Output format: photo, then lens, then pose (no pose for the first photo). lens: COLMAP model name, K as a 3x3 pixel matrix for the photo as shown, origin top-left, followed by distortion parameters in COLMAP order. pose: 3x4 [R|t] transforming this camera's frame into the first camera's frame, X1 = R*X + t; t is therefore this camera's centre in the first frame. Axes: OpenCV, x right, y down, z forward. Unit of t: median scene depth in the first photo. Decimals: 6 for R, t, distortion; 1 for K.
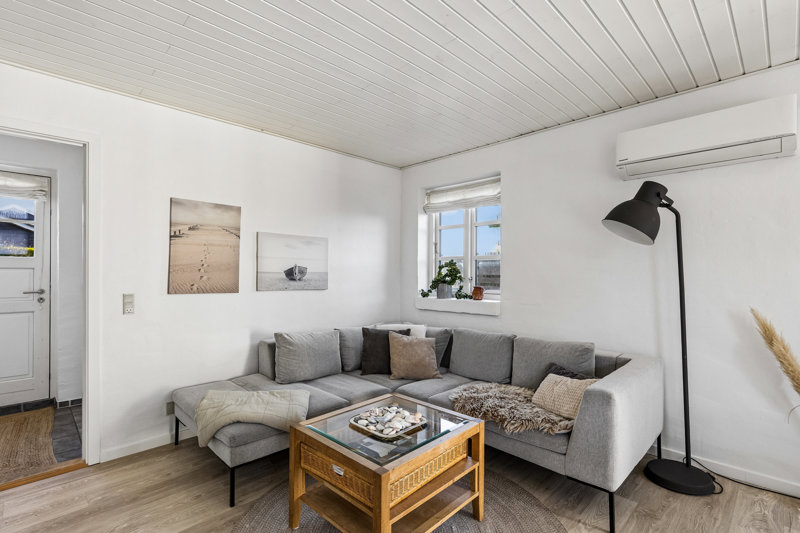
lens RADIAL K [[383.4, 0, 398.7], [0, 383.4, 269.5], [0, 0, 1]] dist [0.002744, 0.000087]
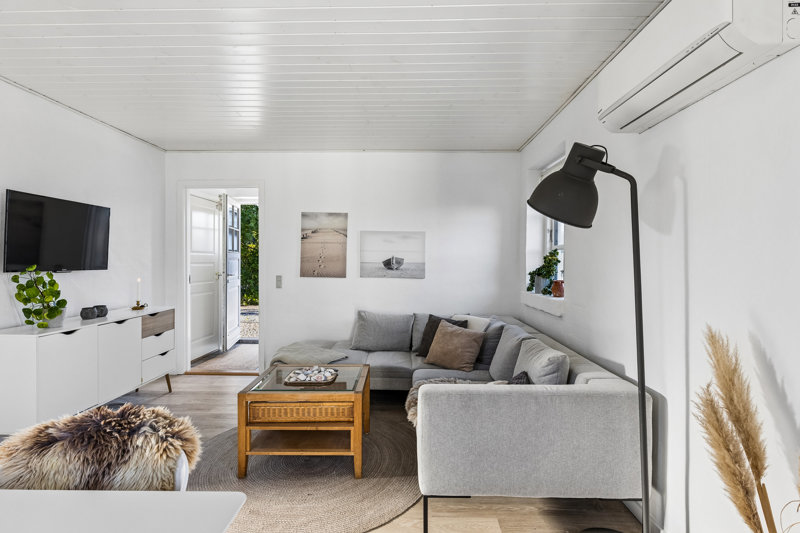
lens RADIAL K [[412.9, 0, 399.4], [0, 412.9, 263.9], [0, 0, 1]] dist [-0.002288, -0.000554]
pose [[0.688277, 0.008004, -0.725404, 0.746746], [0.000809, 0.999930, 0.011802, -0.004461], [0.725448, -0.008710, 0.688222, 0.150190]]
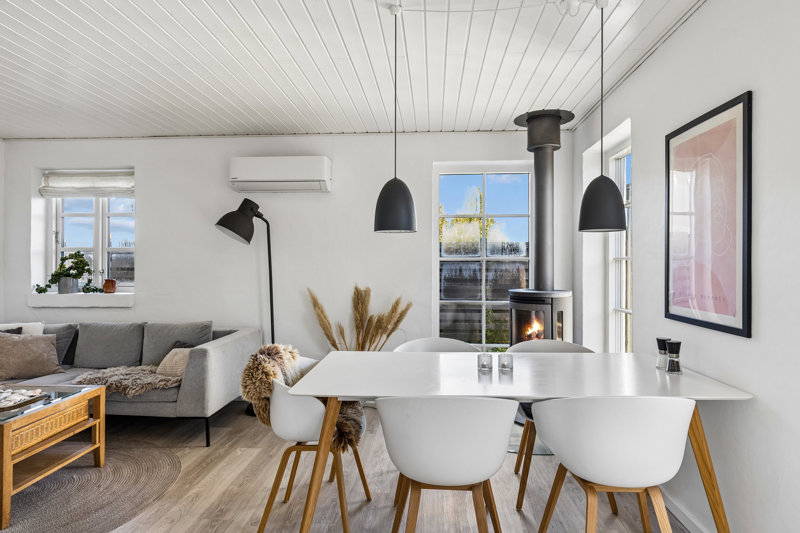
lens RADIAL K [[473.6, 0, 401.5], [0, 473.6, 263.7], [0, 0, 1]] dist [0.000048, 0.001066]
pose [[0.748222, -0.001063, 0.663447, -0.046118], [-0.003588, 0.999978, 0.005650, -0.005711], [-0.663439, -0.006608, 0.748202, -0.483117]]
